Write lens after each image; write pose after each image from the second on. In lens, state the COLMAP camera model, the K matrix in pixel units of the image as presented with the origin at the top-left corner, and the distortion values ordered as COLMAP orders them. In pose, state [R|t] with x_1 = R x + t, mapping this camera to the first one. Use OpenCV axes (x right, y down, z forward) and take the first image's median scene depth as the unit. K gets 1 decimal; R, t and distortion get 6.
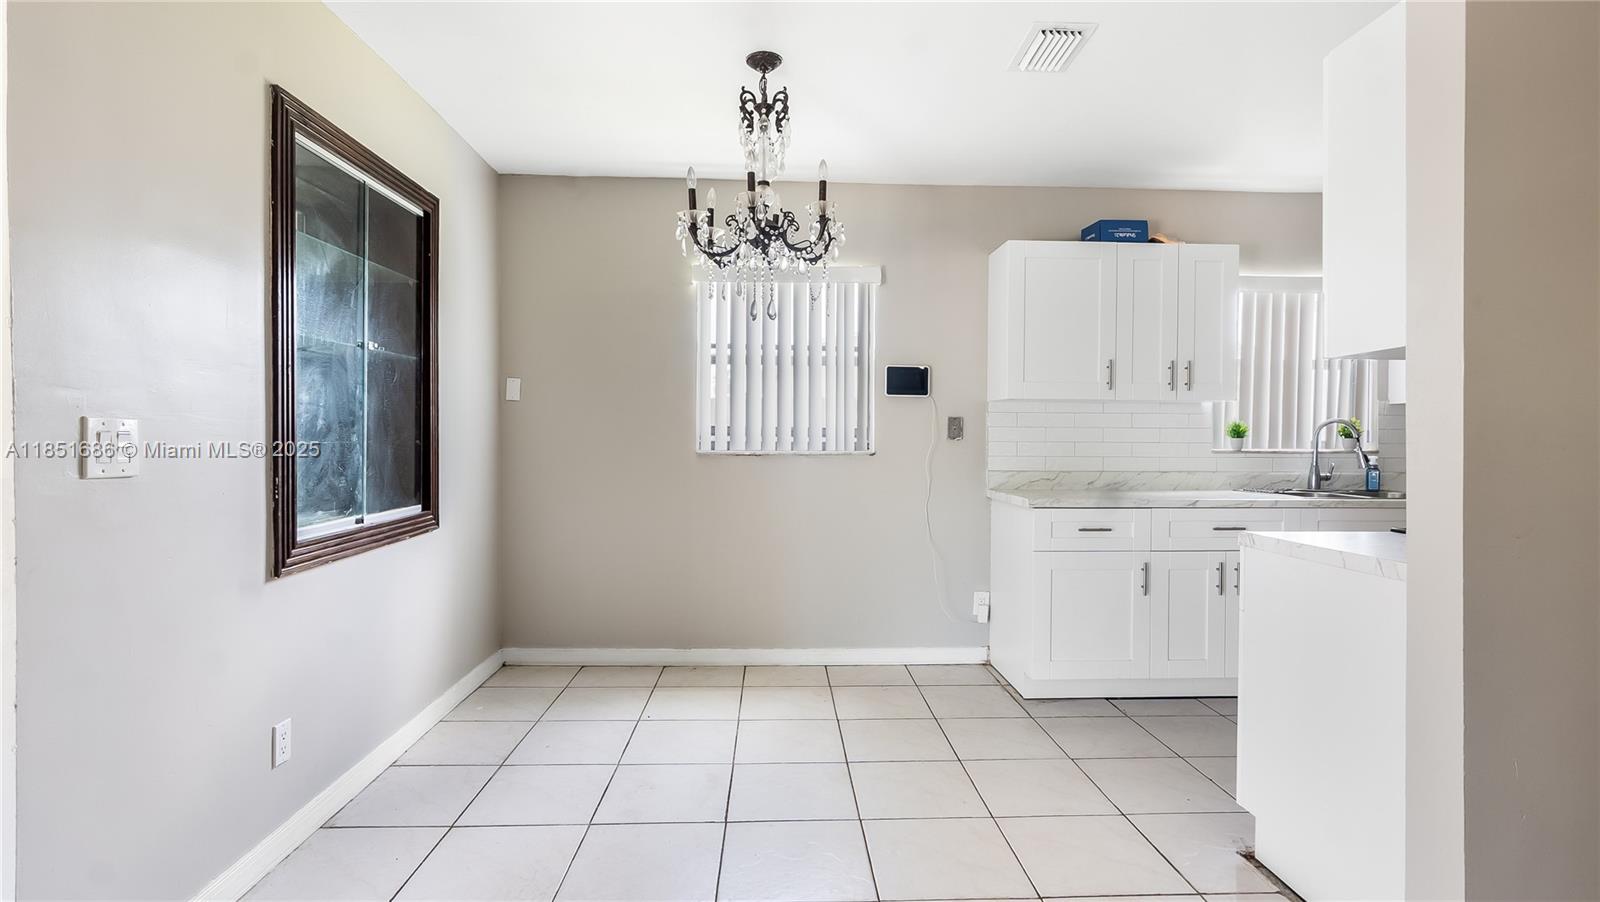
lens RADIAL K [[743.5, 0, 800.8], [0, 743.5, 444.8], [0, 0, 1]] dist [-0.006627, 0.000368]
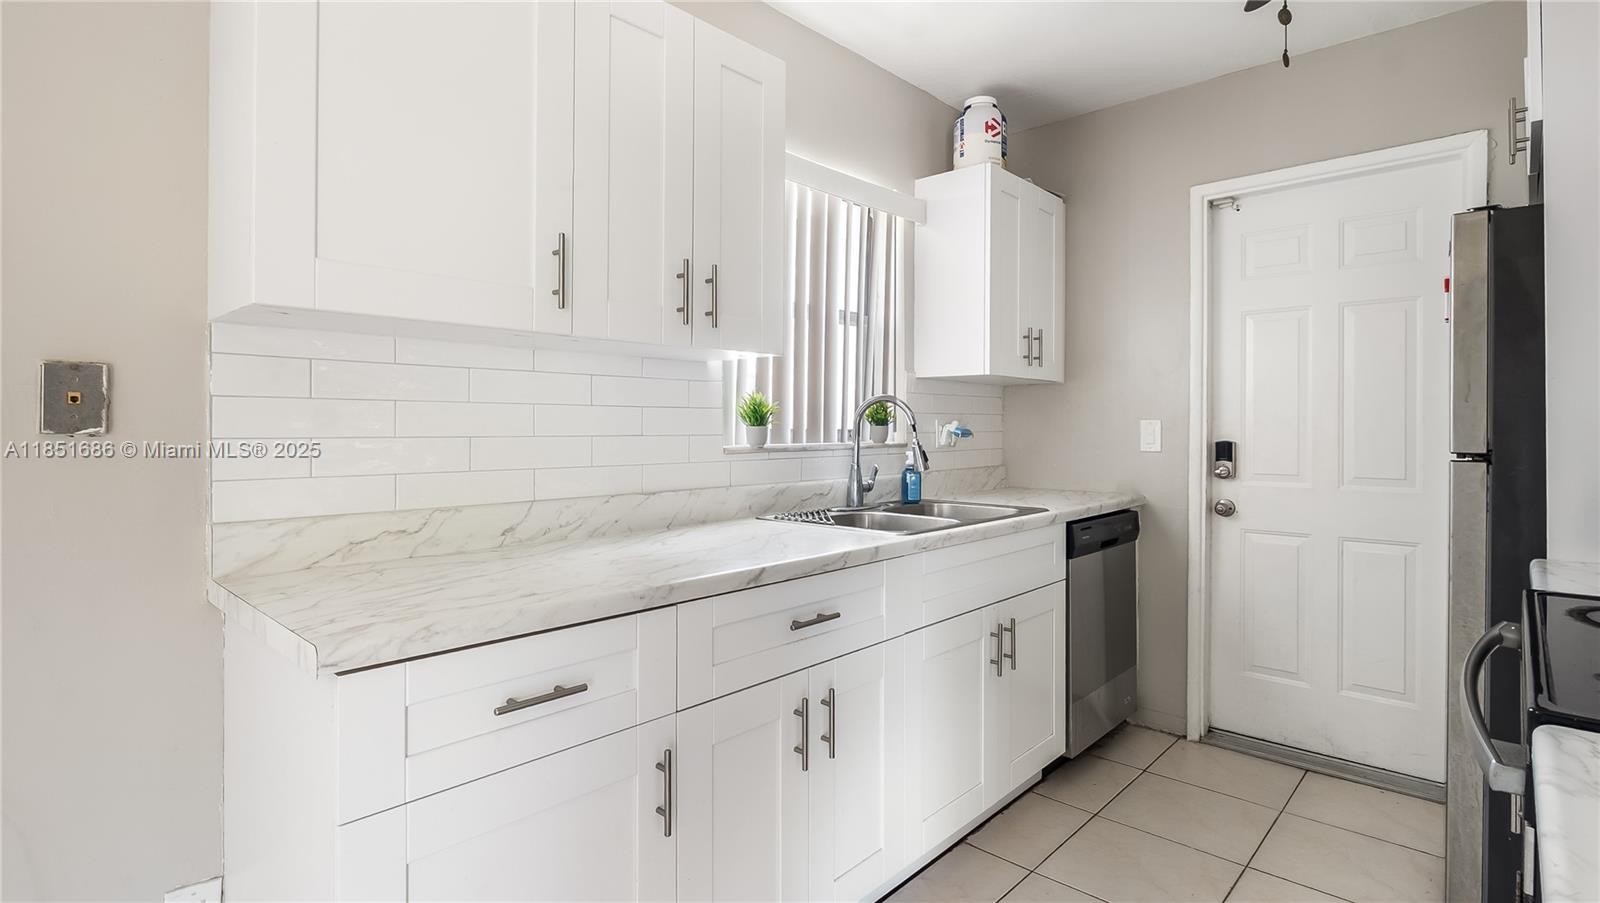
lens RADIAL K [[770.8, 0, 812.0], [0, 770.8, 425.6], [0, 0, 1]] dist [-0.006911, 0.000083]
pose [[0.703338, -0.002882, 0.710850, 0.195805], [0.011240, 0.999912, -0.007067, -0.004787], [-0.710767, 0.012961, 0.703309, 0.557496]]
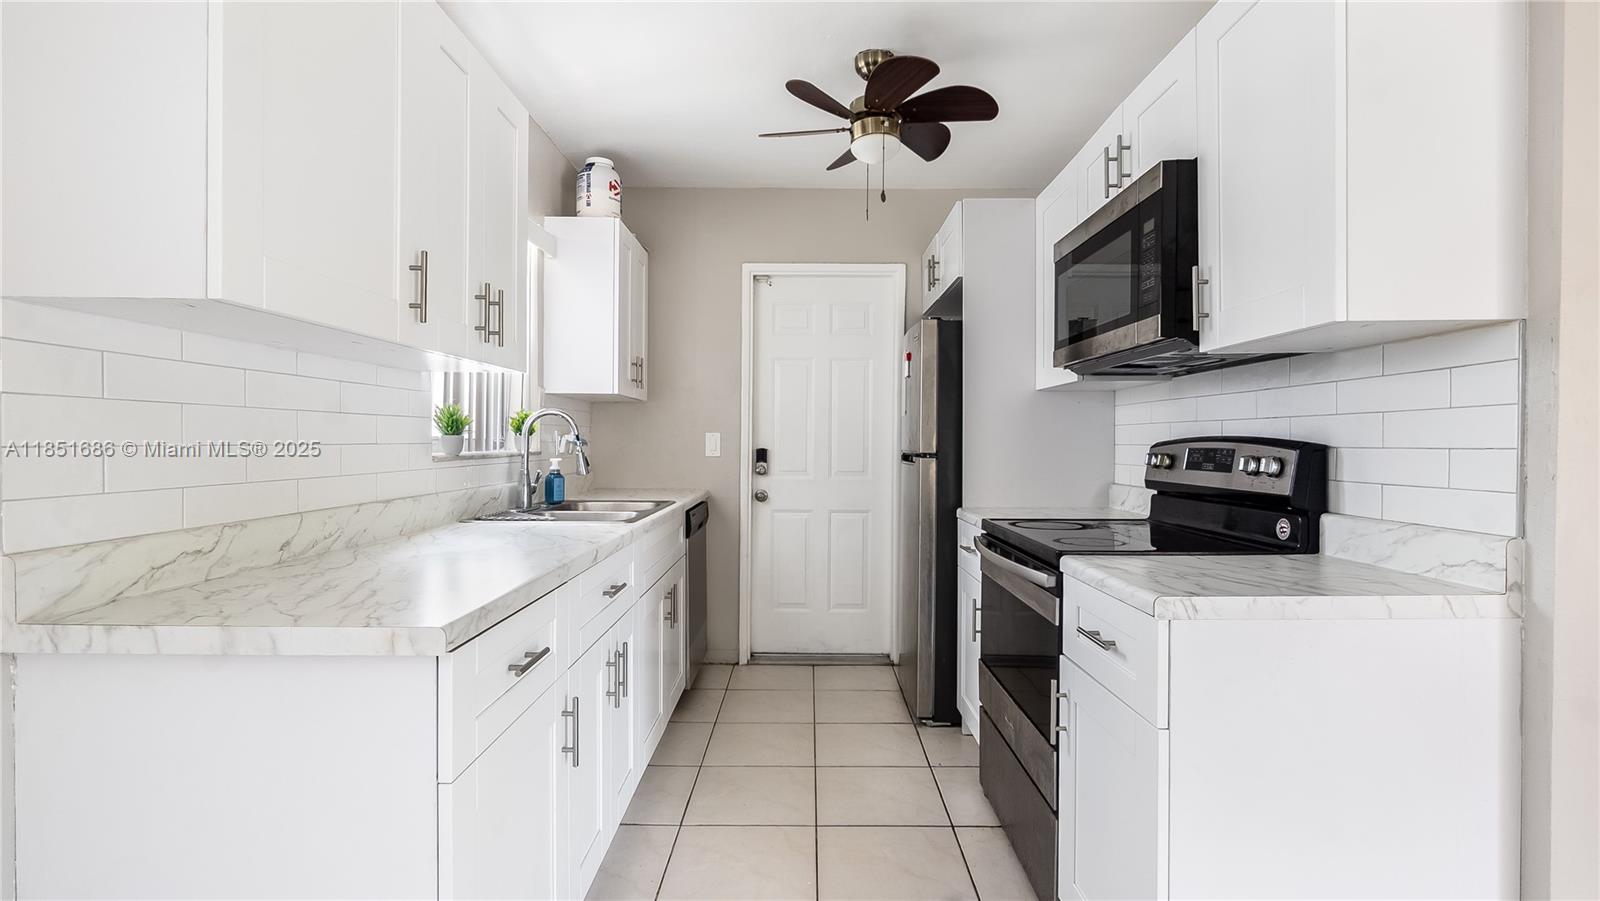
lens RADIAL K [[743.5, 0, 800.8], [0, 743.5, 444.3], [0, 0, 1]] dist [-0.006627, 0.000368]
pose [[0.038623, -0.010574, 0.999198, -0.003015], [0.007277, 0.999920, 0.010300, -0.005841], [-0.999227, 0.006873, 0.038697, 0.703178]]
